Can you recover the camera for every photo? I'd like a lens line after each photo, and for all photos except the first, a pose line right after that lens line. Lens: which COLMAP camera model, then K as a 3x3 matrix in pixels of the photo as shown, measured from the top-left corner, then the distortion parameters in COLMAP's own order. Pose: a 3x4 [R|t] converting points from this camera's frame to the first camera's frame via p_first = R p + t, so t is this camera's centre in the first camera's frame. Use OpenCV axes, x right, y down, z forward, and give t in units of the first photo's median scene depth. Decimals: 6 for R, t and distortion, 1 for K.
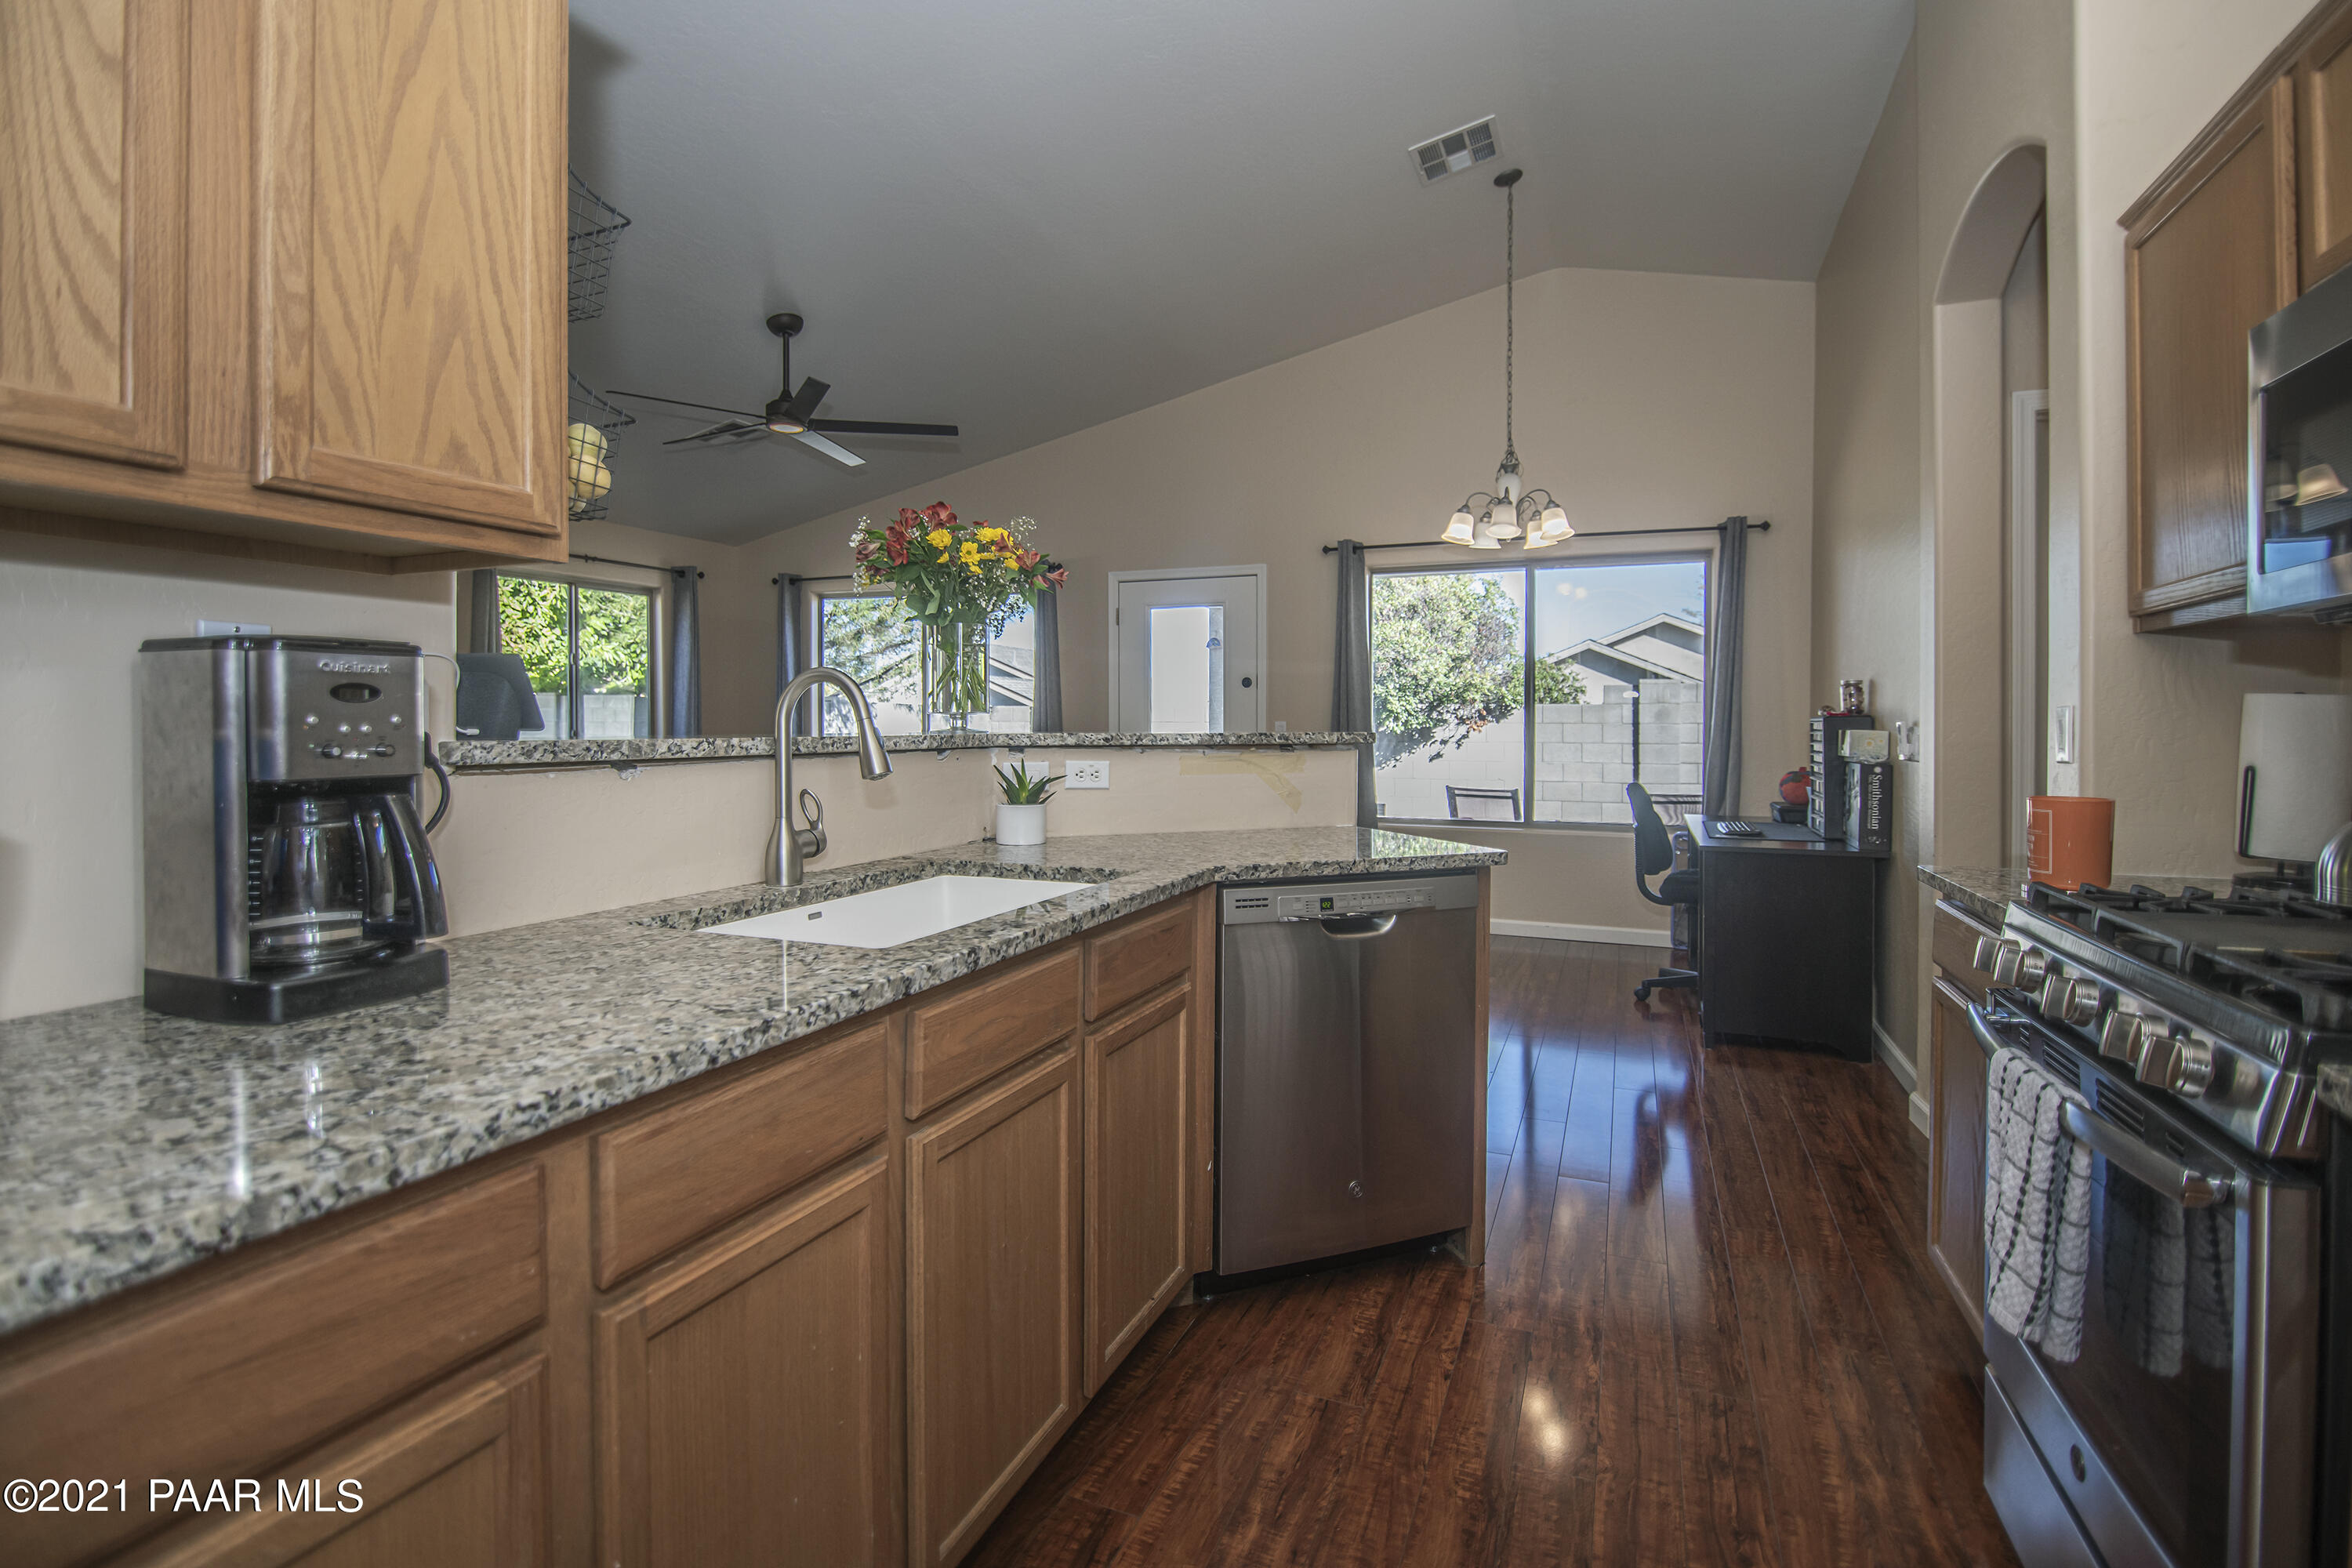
lens RADIAL K [[1131.6, 0, 1173.5], [0, 1131.6, 732.3], [0, 0, 1]] dist [-0.002040, 0.000078]
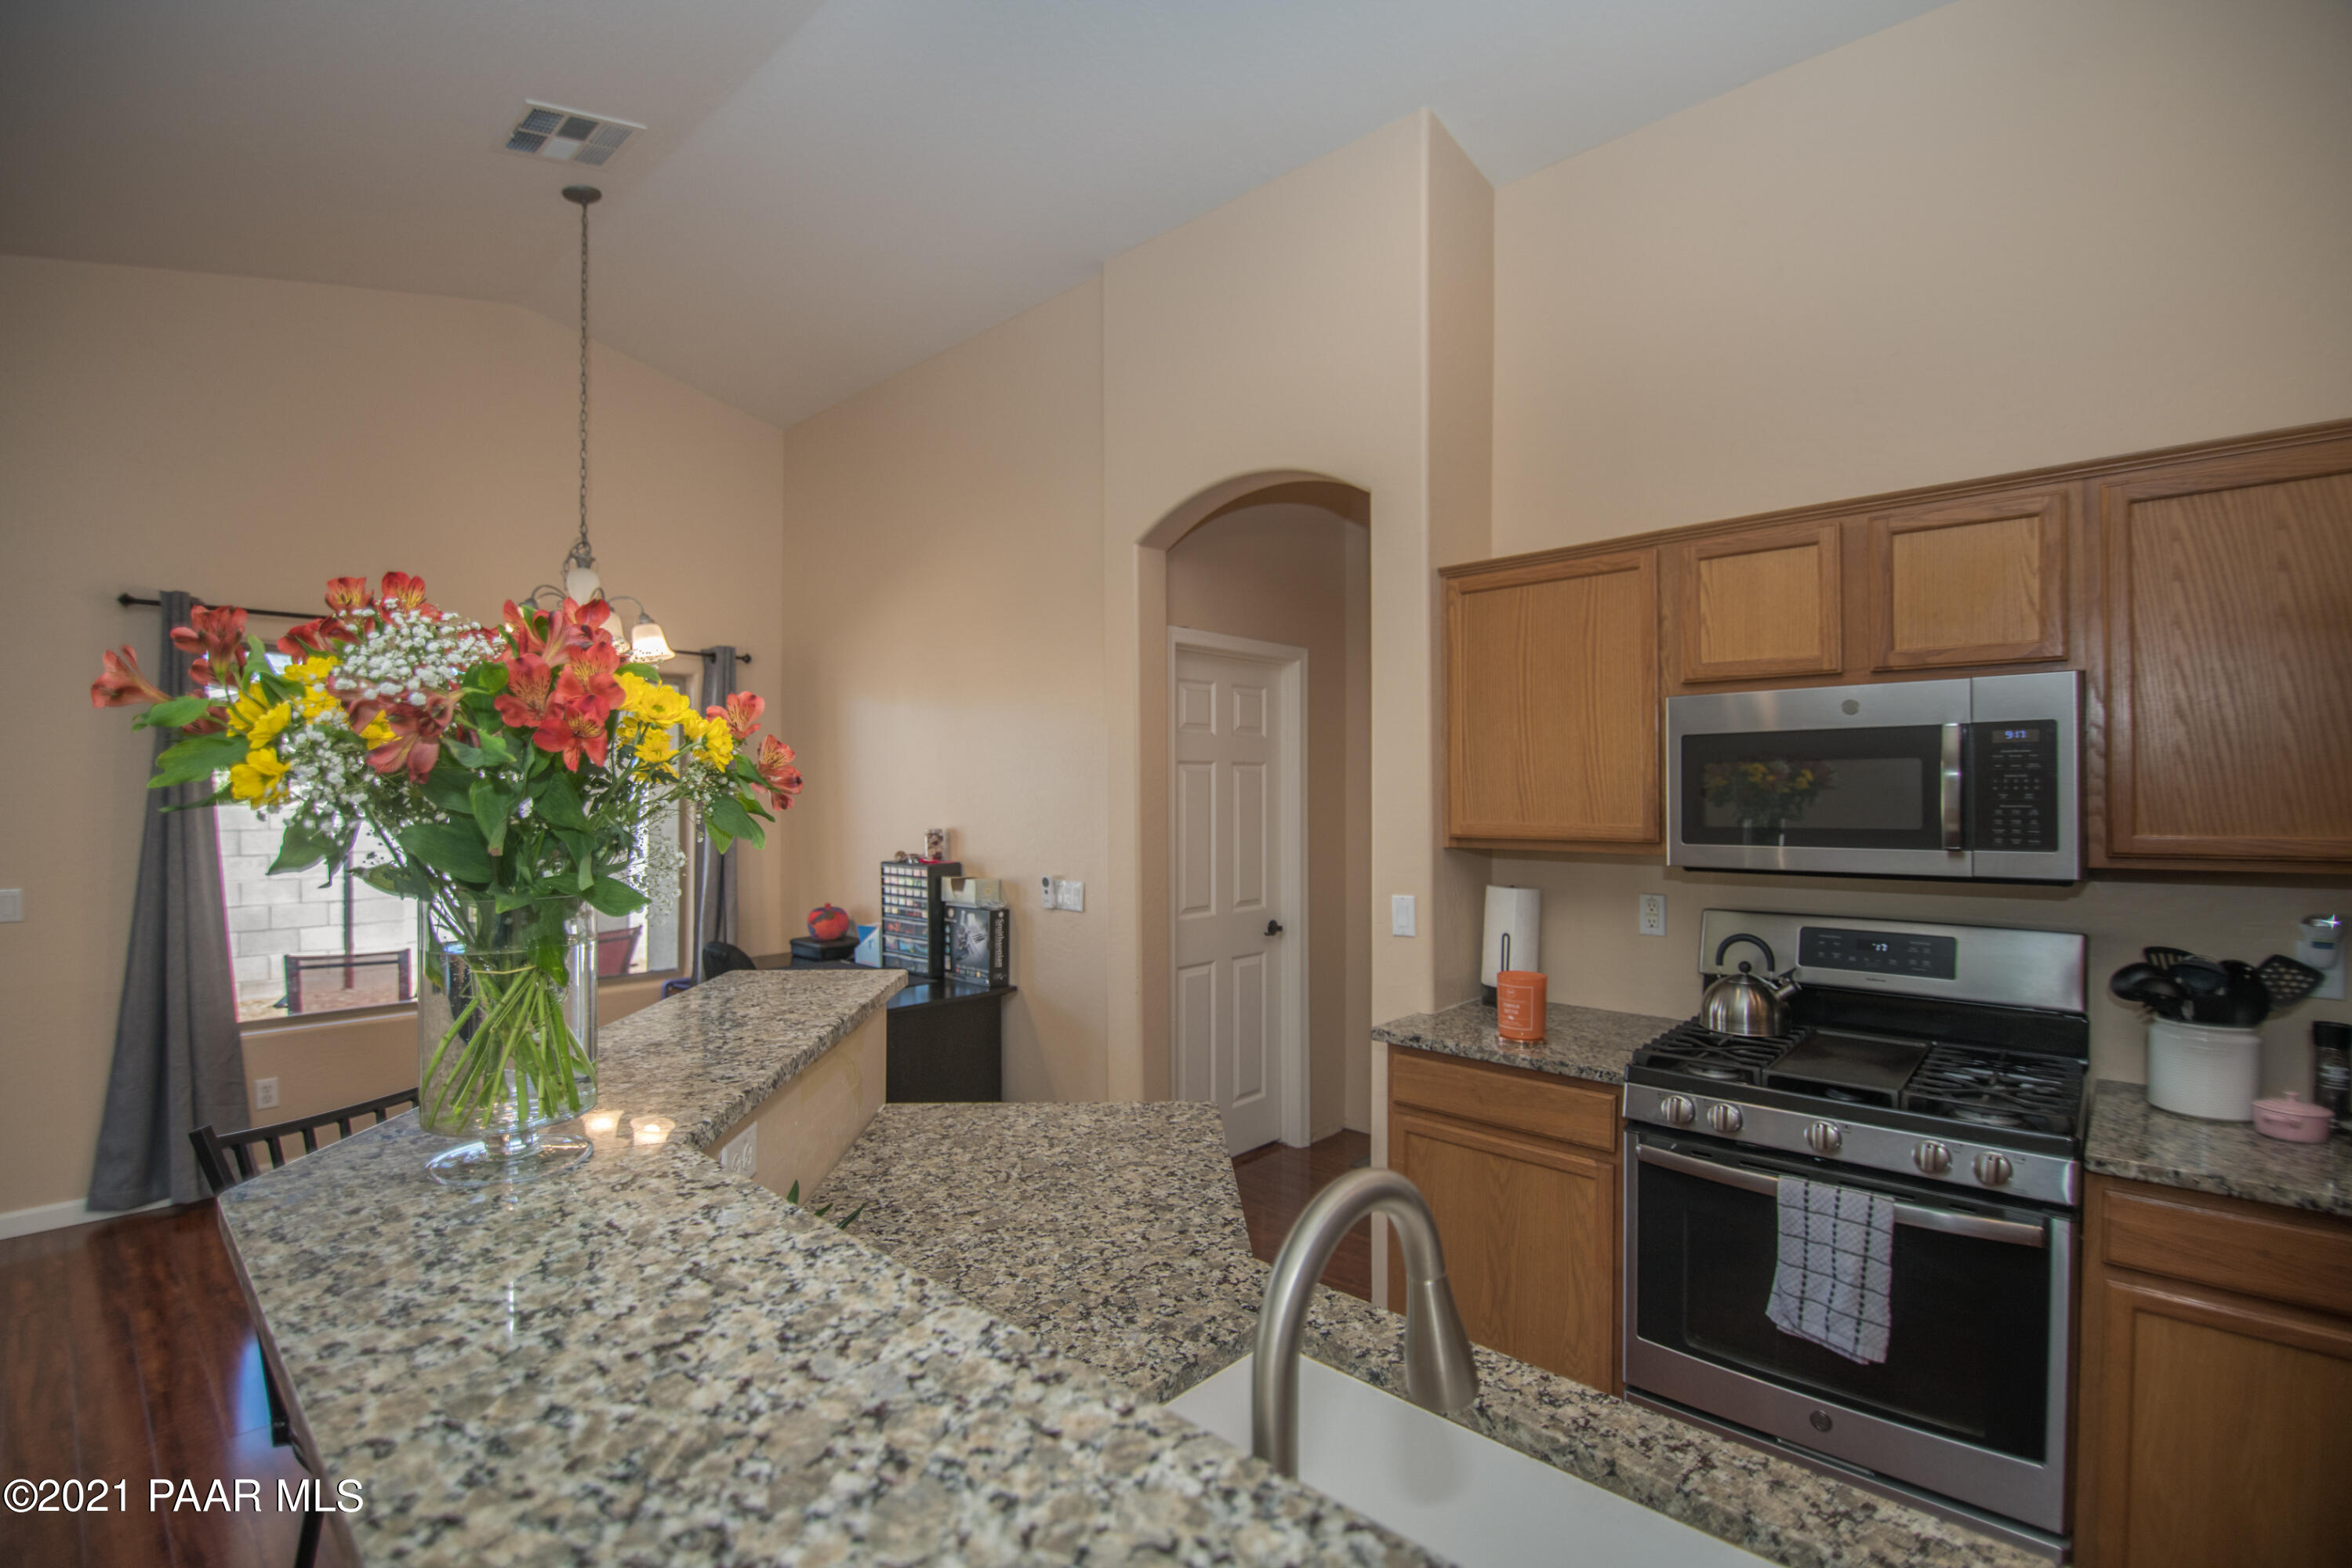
lens RADIAL K [[1072.1, 0, 1176.0], [0, 1072.1, 784.0], [0, 0, 1]] dist [-0.002414, -0.000111]
pose [[0.352685, 0.004617, 0.935731, -0.243815], [0.008531, 0.999930, -0.008149, -0.065450], [-0.935703, 0.010857, 0.352622, 0.335461]]
